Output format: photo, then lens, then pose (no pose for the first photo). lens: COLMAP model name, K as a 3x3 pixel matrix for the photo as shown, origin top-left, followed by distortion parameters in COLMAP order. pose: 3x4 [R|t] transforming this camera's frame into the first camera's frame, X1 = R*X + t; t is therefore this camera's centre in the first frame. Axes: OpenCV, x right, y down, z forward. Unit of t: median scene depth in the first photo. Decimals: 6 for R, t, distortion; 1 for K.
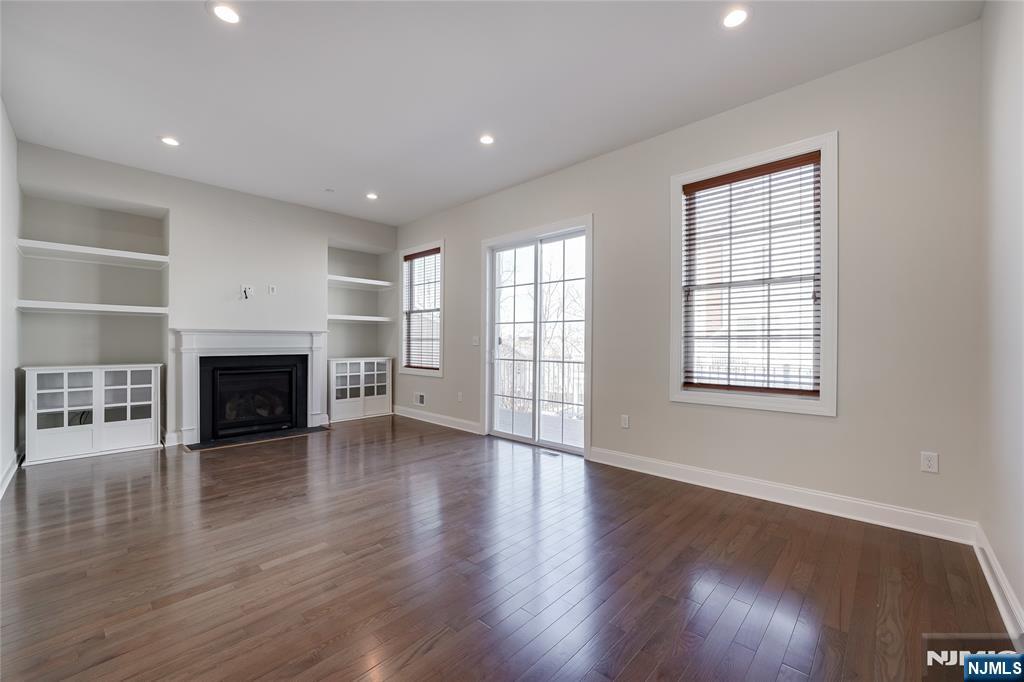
lens RADIAL K [[411.5, 0, 513.4], [0, 411.5, 341.4], [0, 0, 1]] dist [-0.012674, 0.001612]
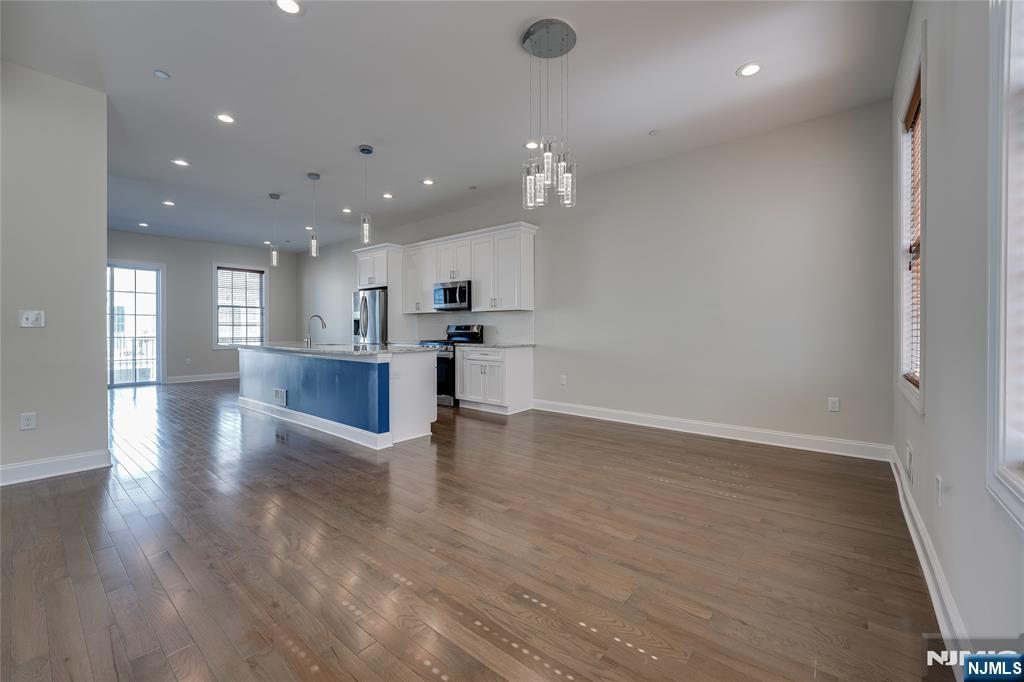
lens RADIAL K [[411.5, 0, 512.2], [0, 411.5, 334.7], [0, 0, 1]] dist [-0.012674, 0.001612]
pose [[-0.066597, -0.013762, 0.997685, -1.543074], [-0.010377, 0.999860, 0.013100, -0.000460], [-0.997726, -0.009481, -0.066730, -0.465385]]
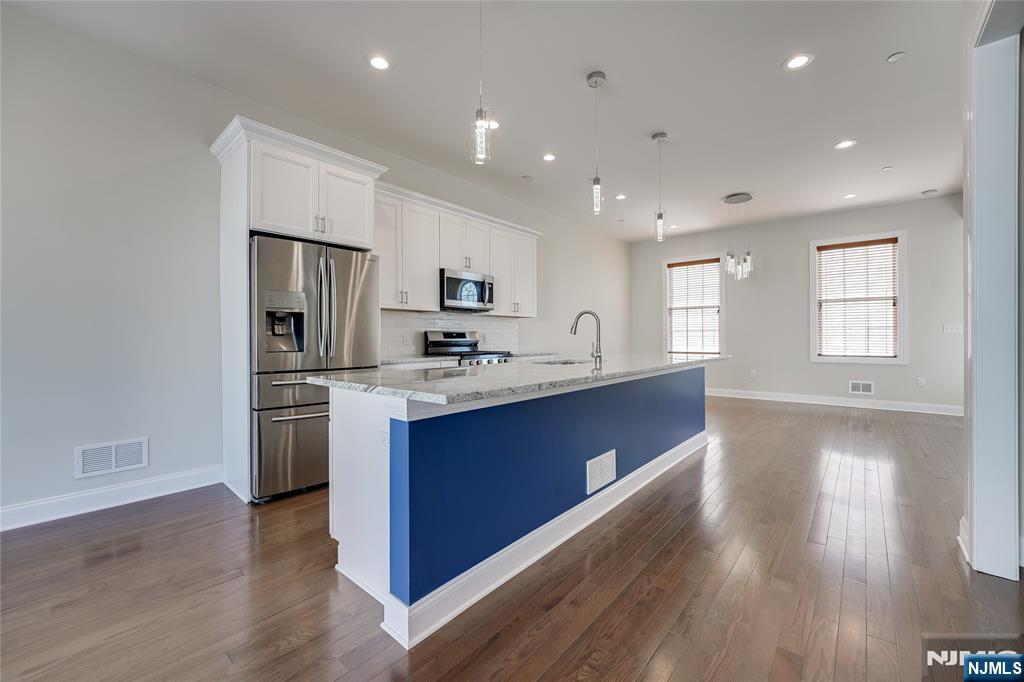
lens RADIAL K [[411.5, 0, 519.0], [0, 411.5, 339.1], [0, 0, 1]] dist [-0.012674, 0.001612]
pose [[-0.999186, 0.001968, -0.040283, -0.433706], [0.002205, 0.999981, -0.005824, 0.011486], [0.040271, -0.005908, -0.999171, 0.490319]]
